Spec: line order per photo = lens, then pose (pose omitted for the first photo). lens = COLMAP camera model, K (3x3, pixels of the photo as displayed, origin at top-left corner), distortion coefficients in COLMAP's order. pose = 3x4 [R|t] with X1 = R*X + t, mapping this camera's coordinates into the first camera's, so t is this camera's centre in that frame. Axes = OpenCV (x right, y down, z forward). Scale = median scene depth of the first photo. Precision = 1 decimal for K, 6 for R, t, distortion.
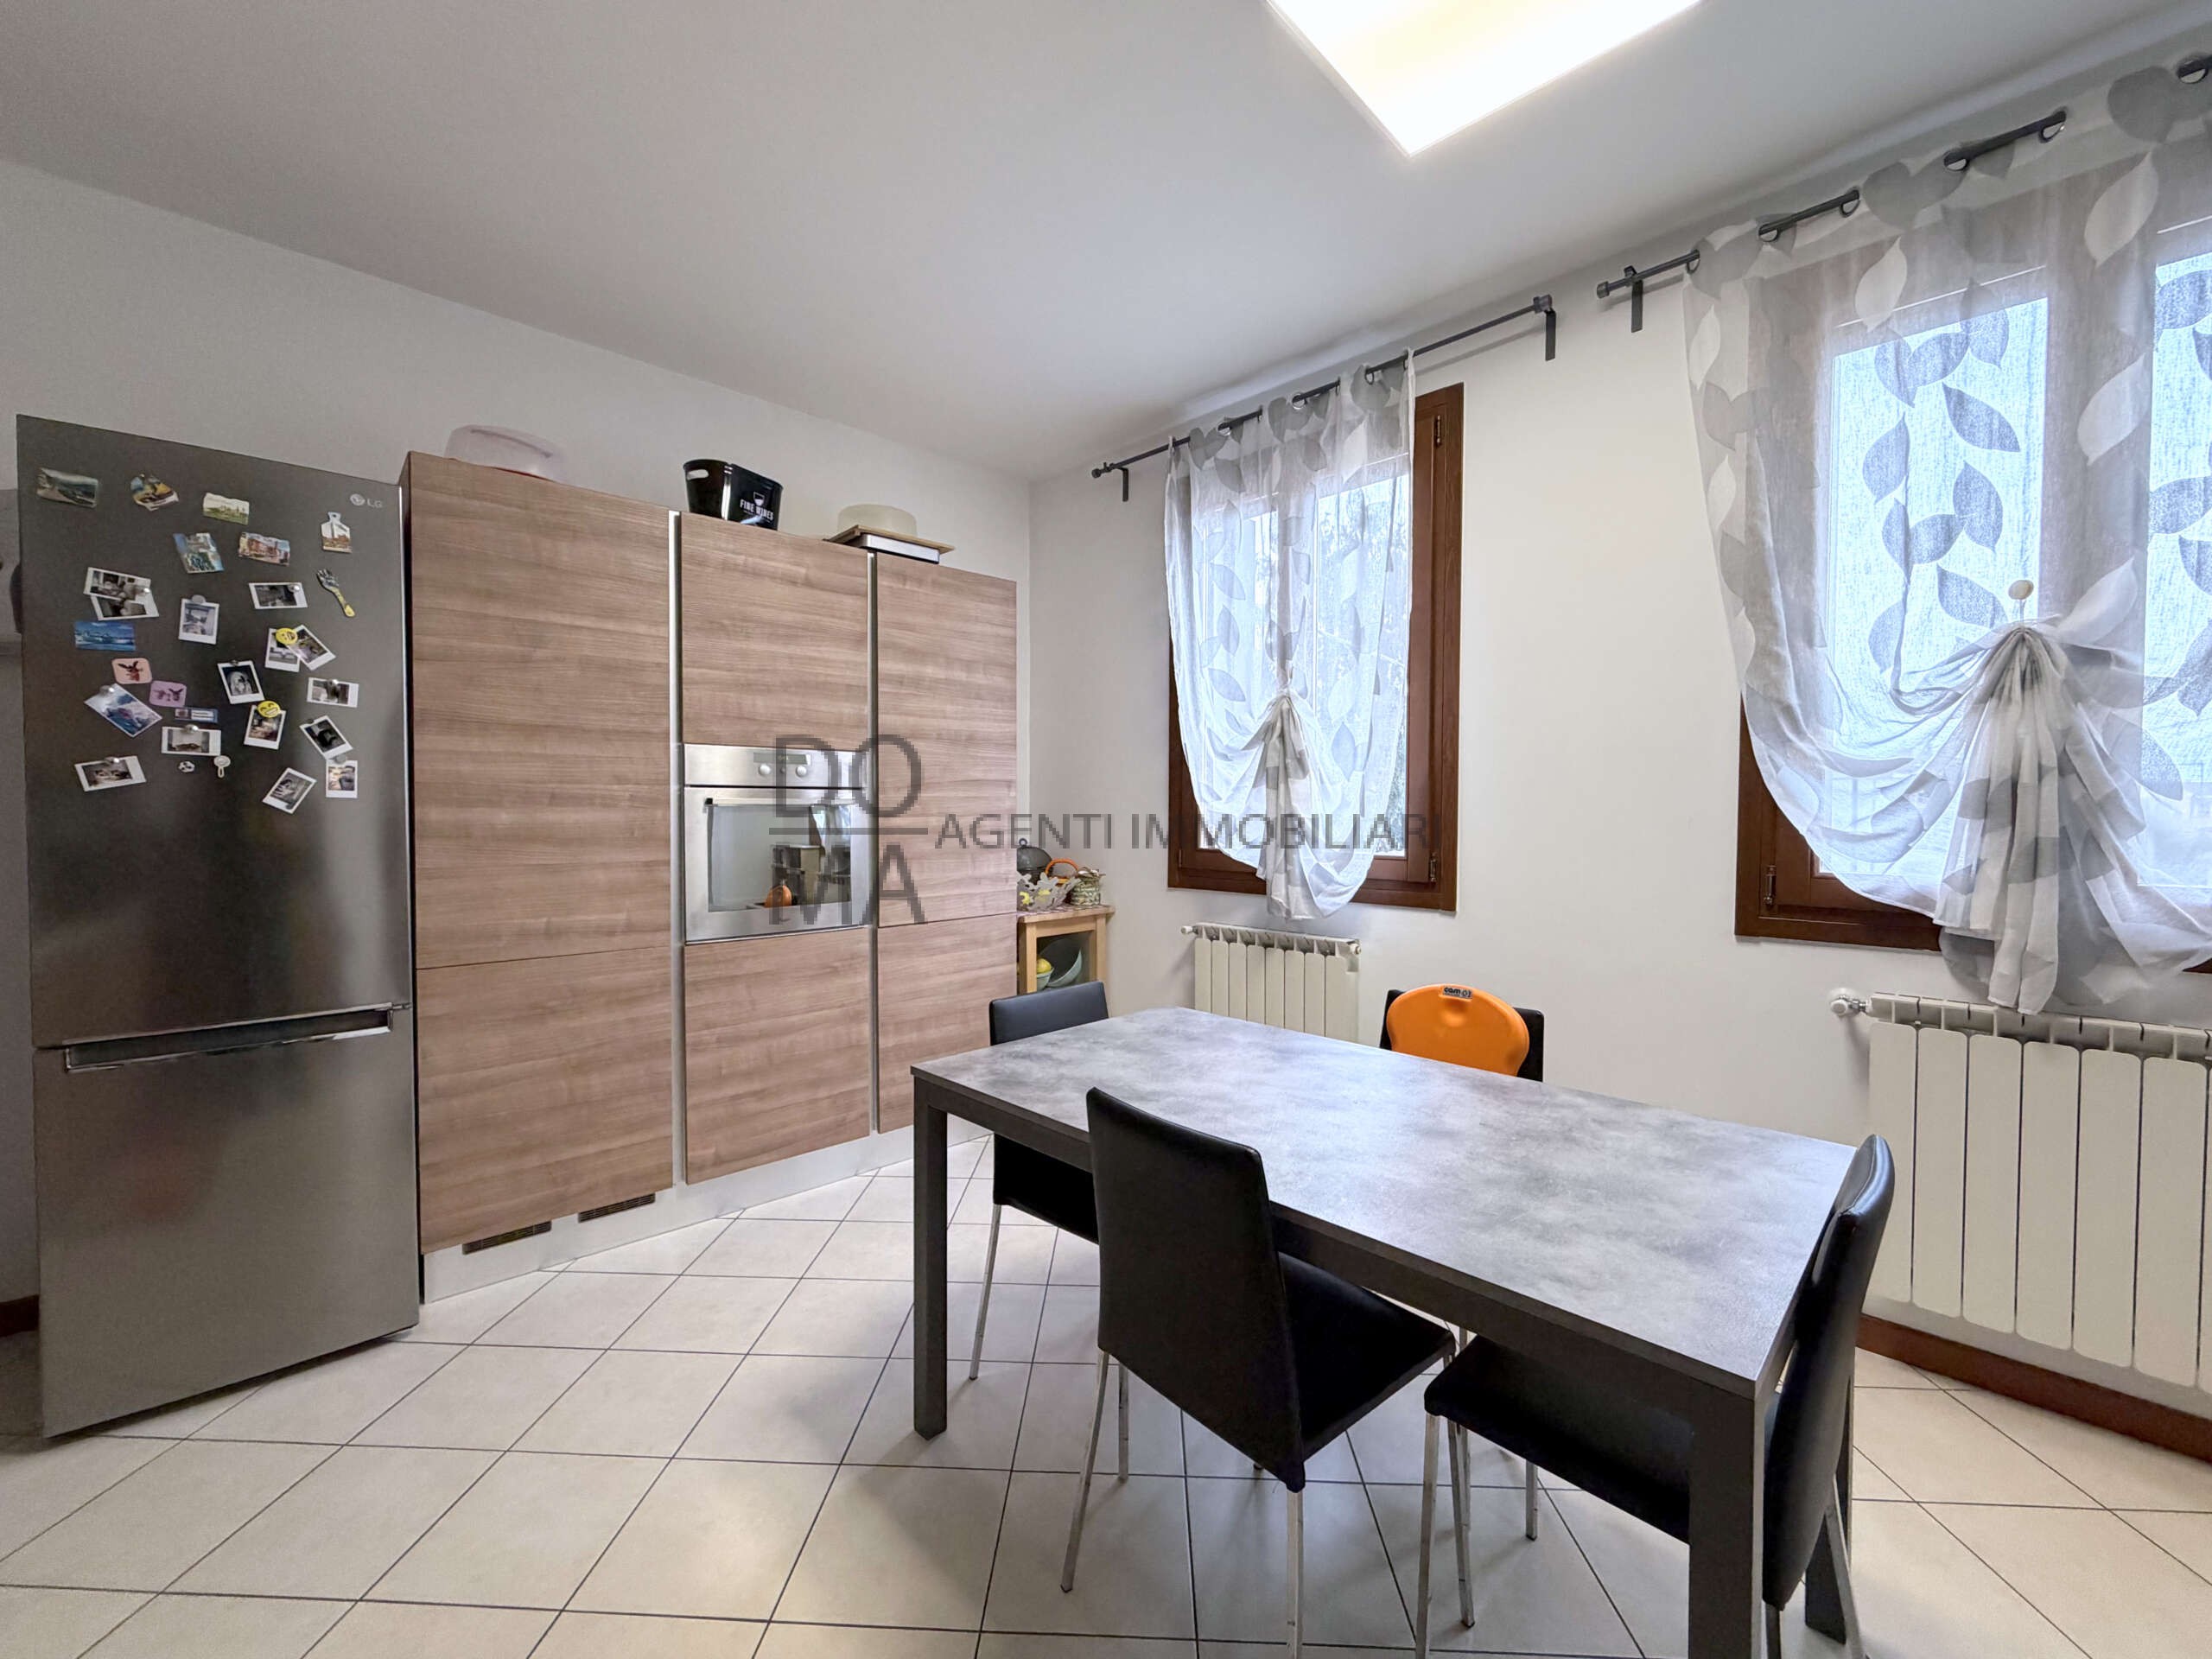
lens RADIAL K [[886.2, 0, 1103.6], [0, 886.2, 828.6], [0, 0, 1]] dist [-0.000343, -0.000226]
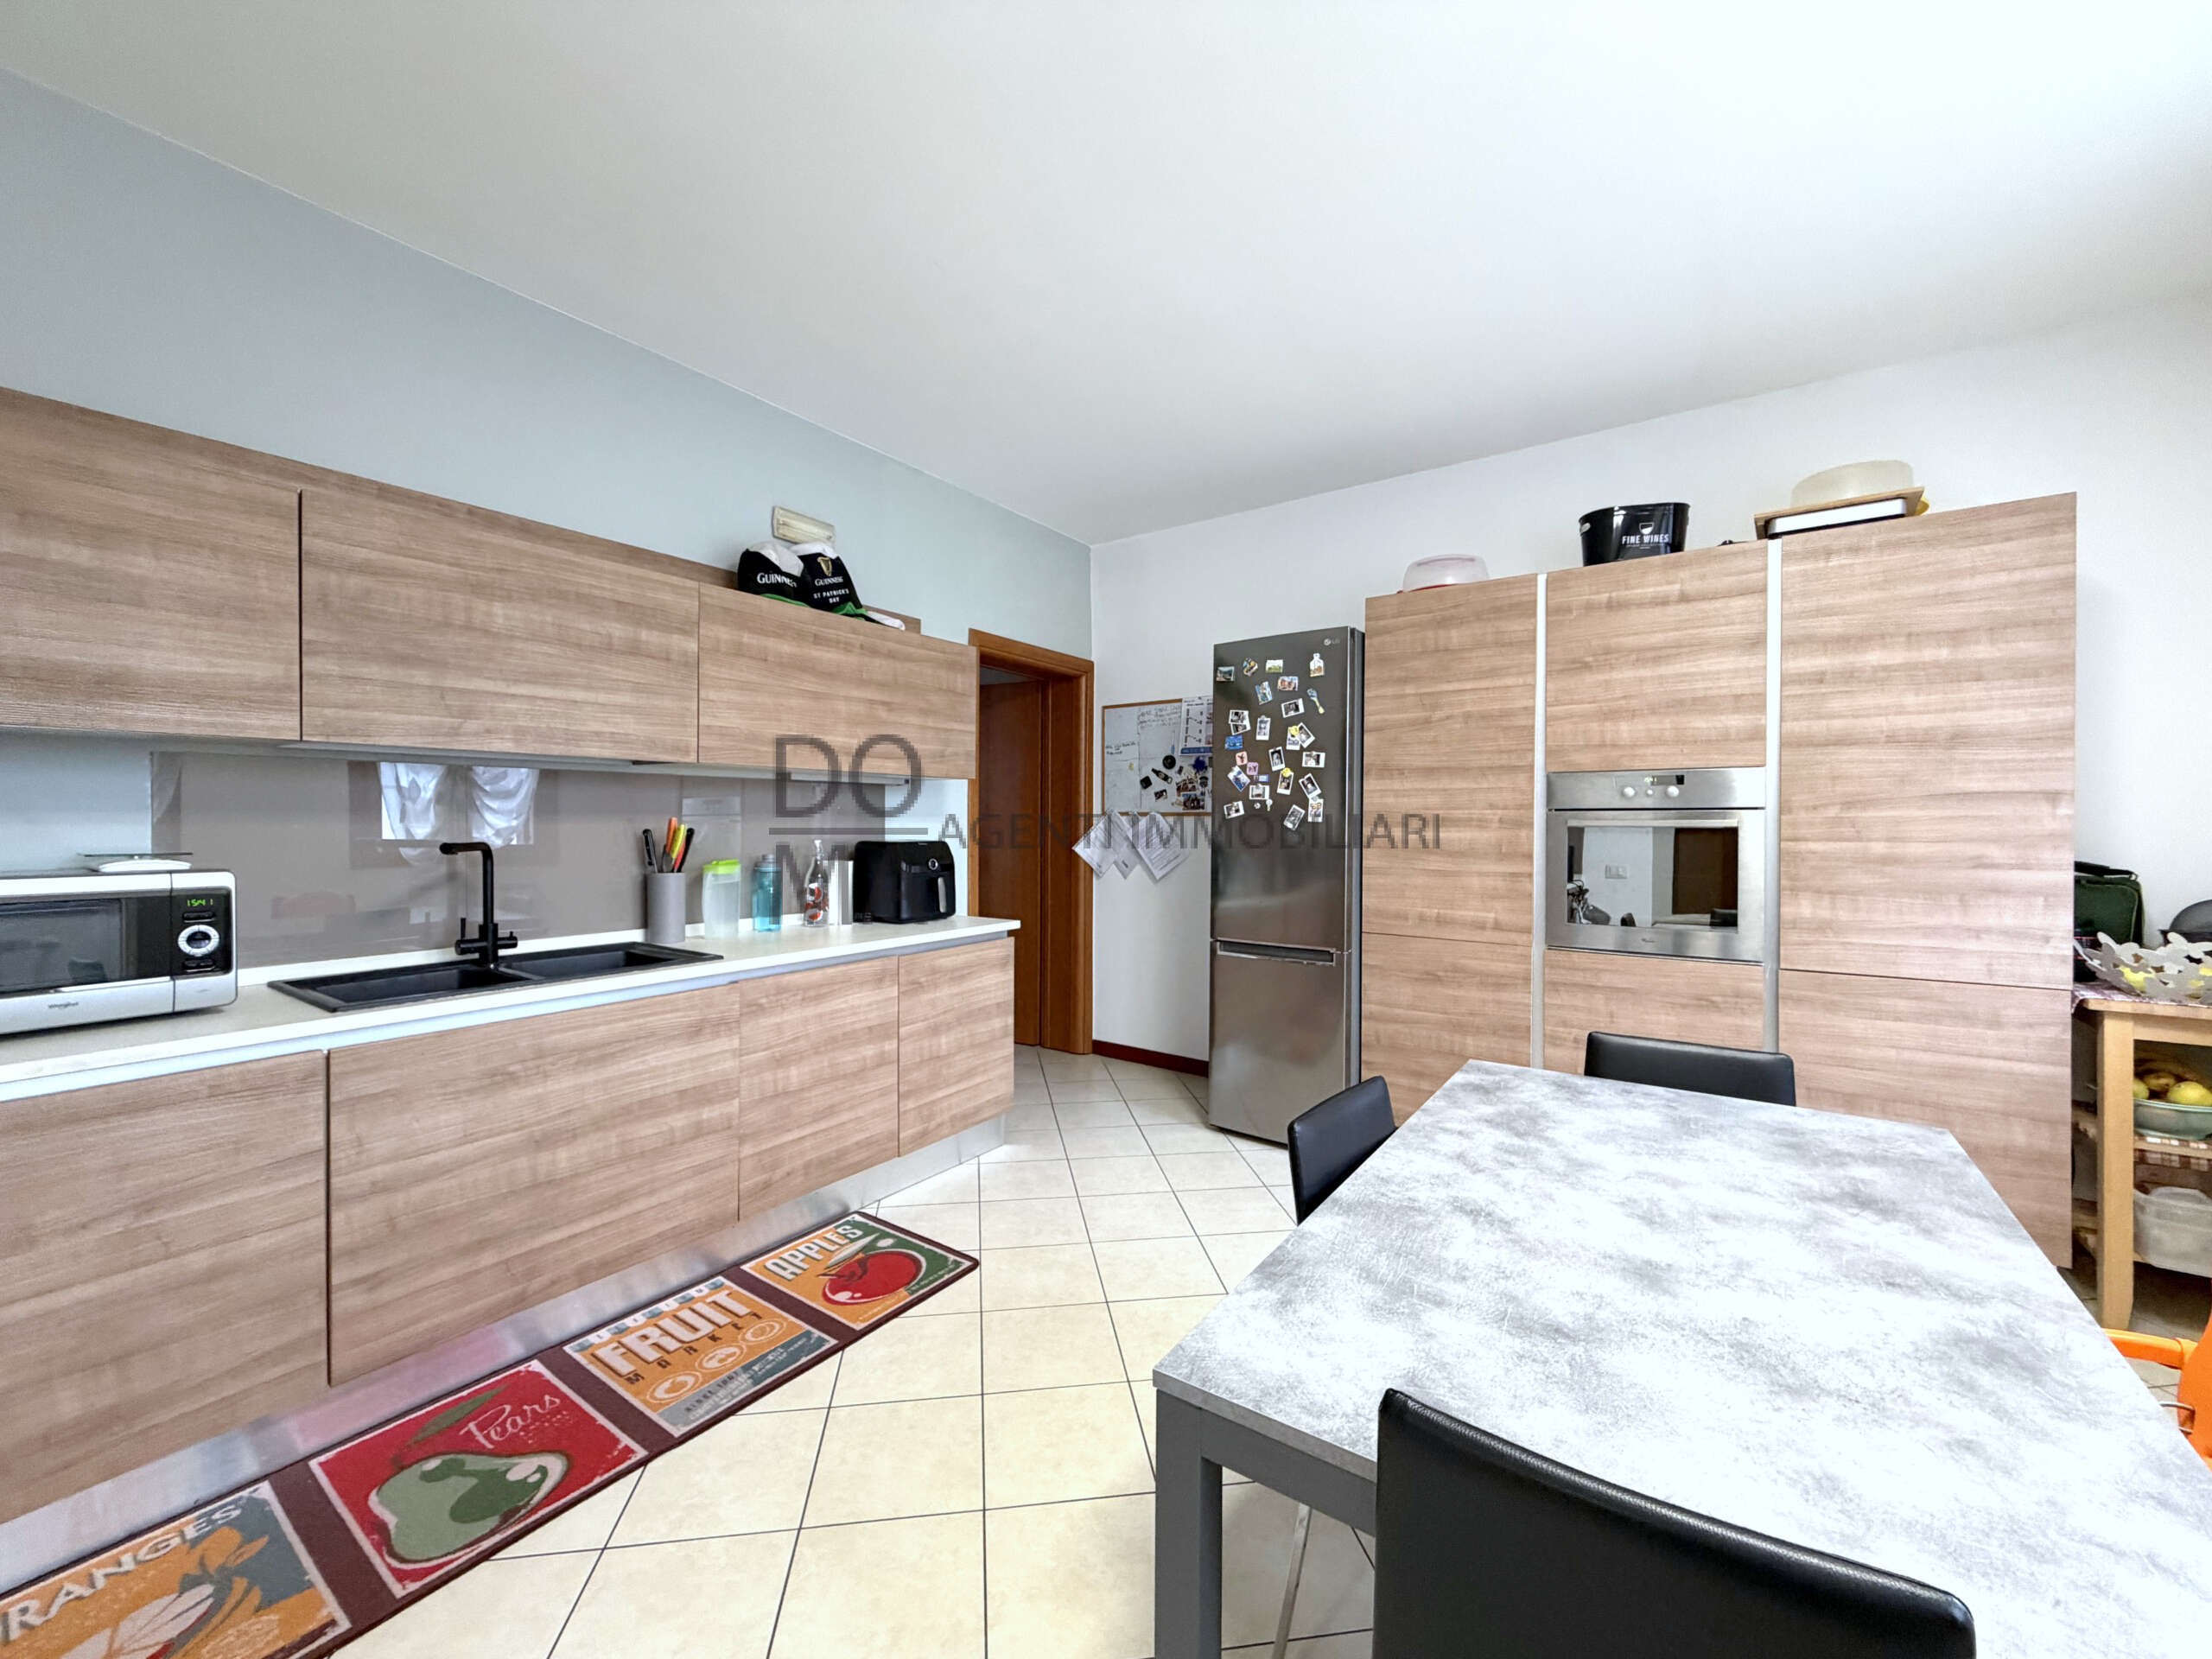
lens RADIAL K [[886.2, 0, 1106.6], [0, 886.2, 826.8], [0, 0, 1]] dist [-0.000343, -0.000226]
pose [[0.189656, 0.006040, -0.981832, 0.614804], [-0.026311, 0.999653, 0.001067, -0.013767], [0.981498, 0.025630, 0.189749, 0.247201]]
